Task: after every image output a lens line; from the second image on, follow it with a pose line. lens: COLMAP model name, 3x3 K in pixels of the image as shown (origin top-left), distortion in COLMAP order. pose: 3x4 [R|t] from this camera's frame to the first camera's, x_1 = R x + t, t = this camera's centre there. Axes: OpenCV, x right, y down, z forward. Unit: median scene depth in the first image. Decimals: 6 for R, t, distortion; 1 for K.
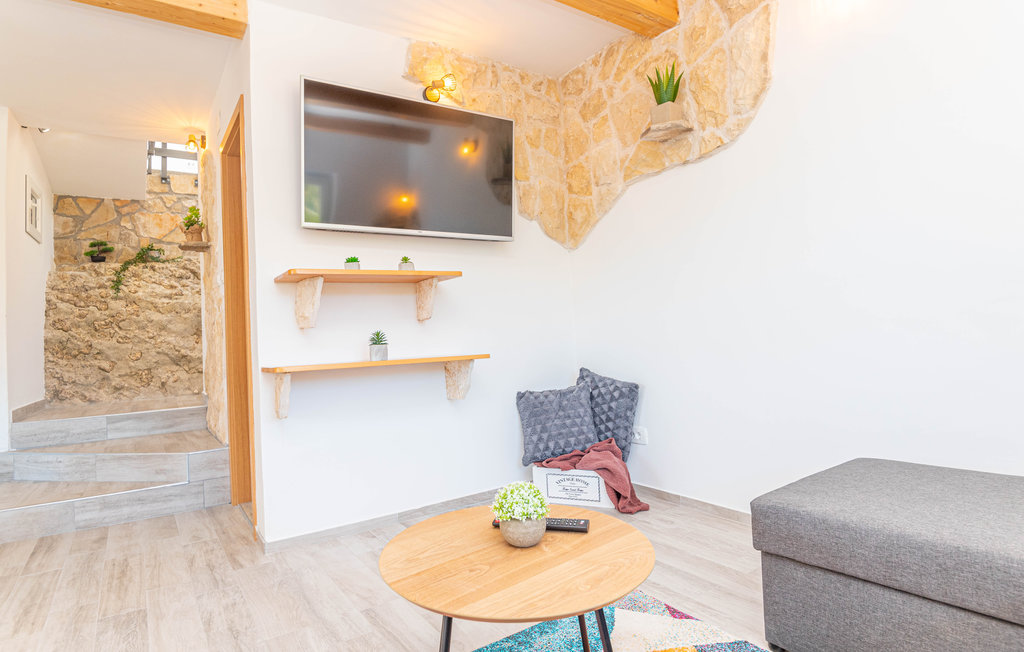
lens RADIAL K [[550.6, 0, 512.0], [0, 550.6, 326.0], [0, 0, 1]] dist [-0.002308, -0.000472]
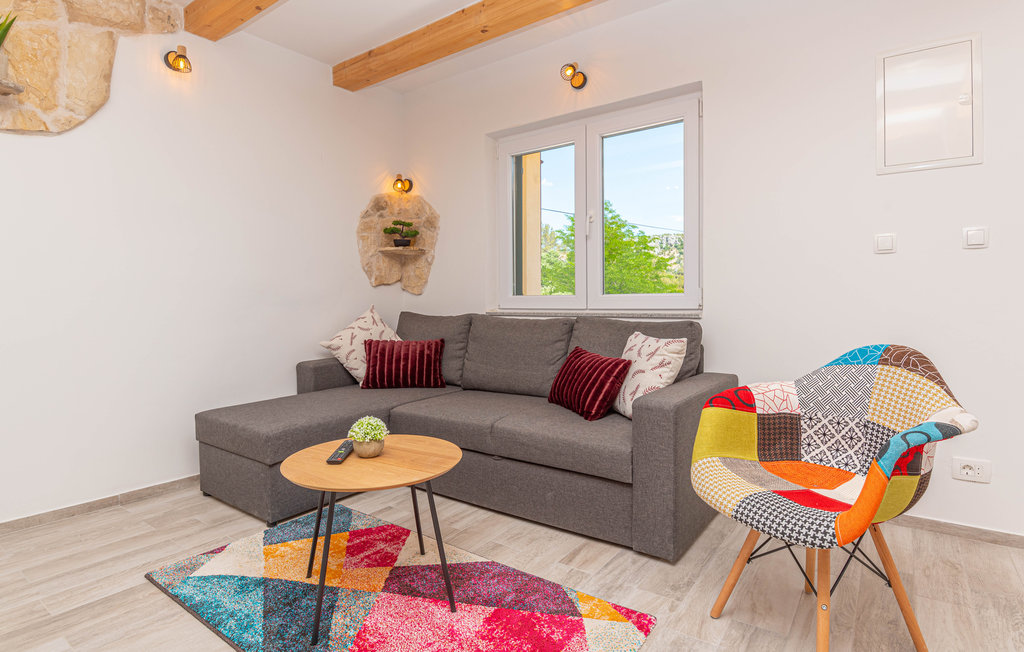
lens RADIAL K [[551.2, 0, 512.0], [0, 551.2, 326.0], [0, 0, 1]] dist [0.026534, -0.000030]
pose [[-0.329007, 0.005513, 0.944311, -1.034495], [-0.011605, 0.999884, -0.009880, 0.010670], [-0.944256, -0.014209, -0.328905, 0.716892]]
